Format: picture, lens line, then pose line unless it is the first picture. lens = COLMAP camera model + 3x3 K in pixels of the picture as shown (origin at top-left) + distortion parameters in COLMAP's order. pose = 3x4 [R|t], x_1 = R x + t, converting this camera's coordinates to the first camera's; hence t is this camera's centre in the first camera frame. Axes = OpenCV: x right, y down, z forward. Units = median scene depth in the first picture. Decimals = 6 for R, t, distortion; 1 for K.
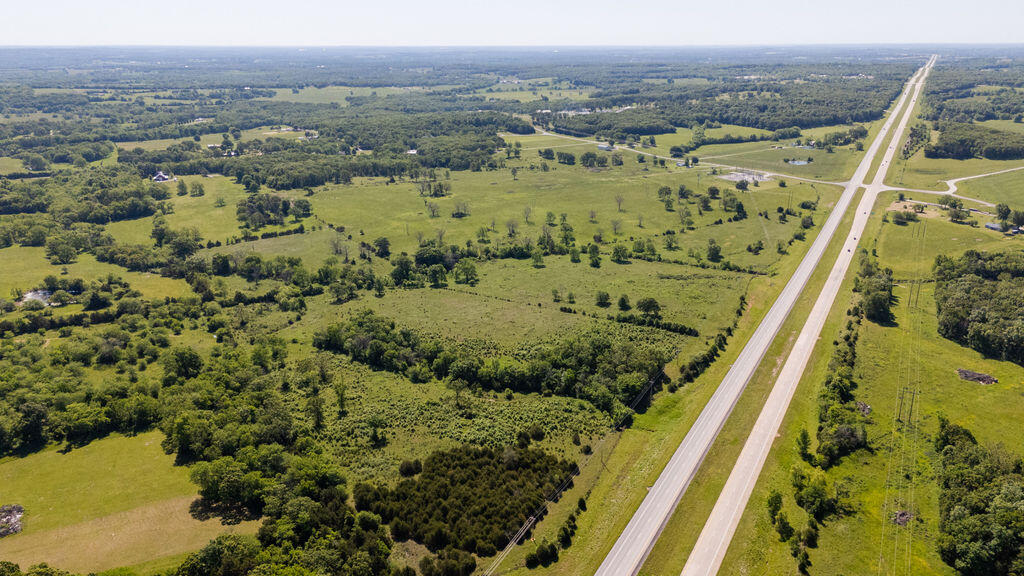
lens RADIAL K [[747.9, 0, 515.0], [0, 747.9, 285.3], [0, 0, 1]] dist [0.082583, -0.082983]
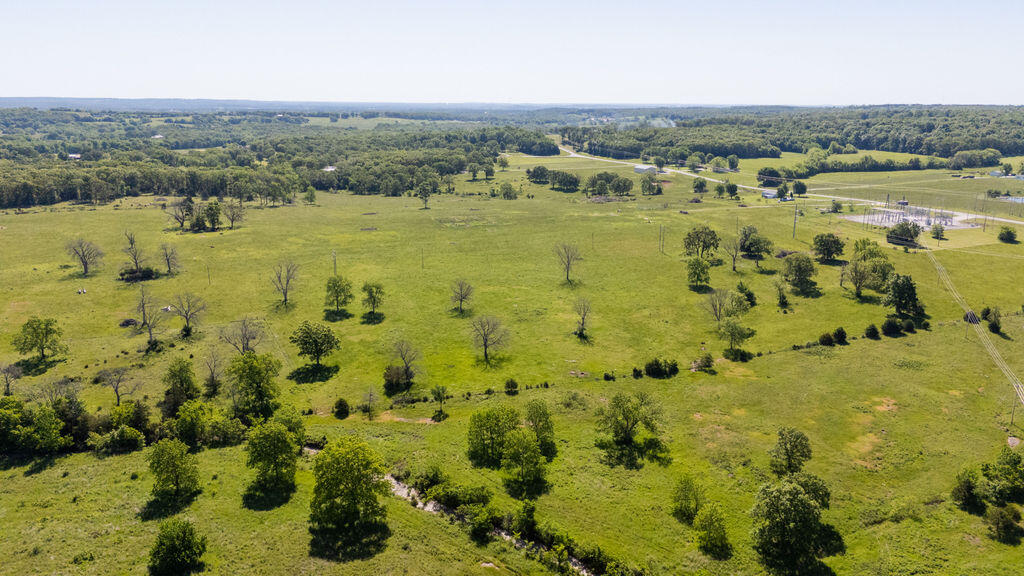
lens RADIAL K [[747.9, 0, 515.0], [0, 747.9, 285.3], [0, 0, 1]] dist [0.082583, -0.082983]
pose [[0.986610, 0.048701, -0.155656, 0.180621], [-0.059817, 0.995921, -0.067545, -0.073873], [0.151732, 0.075951, 0.985499, 0.642838]]
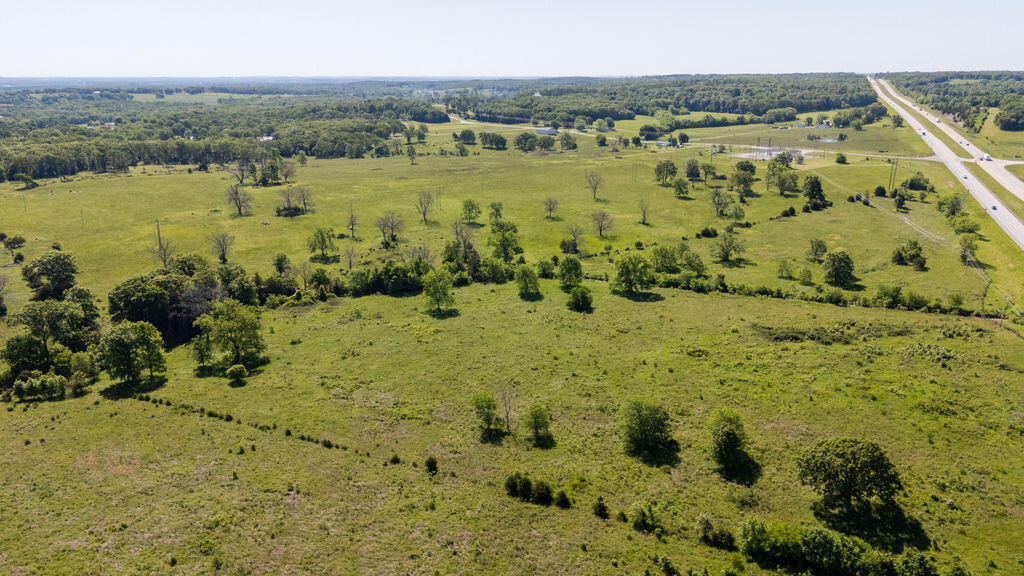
lens RADIAL K [[747.9, 0, 515.0], [0, 747.9, 285.3], [0, 0, 1]] dist [0.082583, -0.082983]
pose [[0.994822, -0.030296, 0.097014, 0.025754], [0.034061, 0.998720, -0.037389, -0.019299], [-0.095757, 0.040500, 0.994581, 0.476332]]
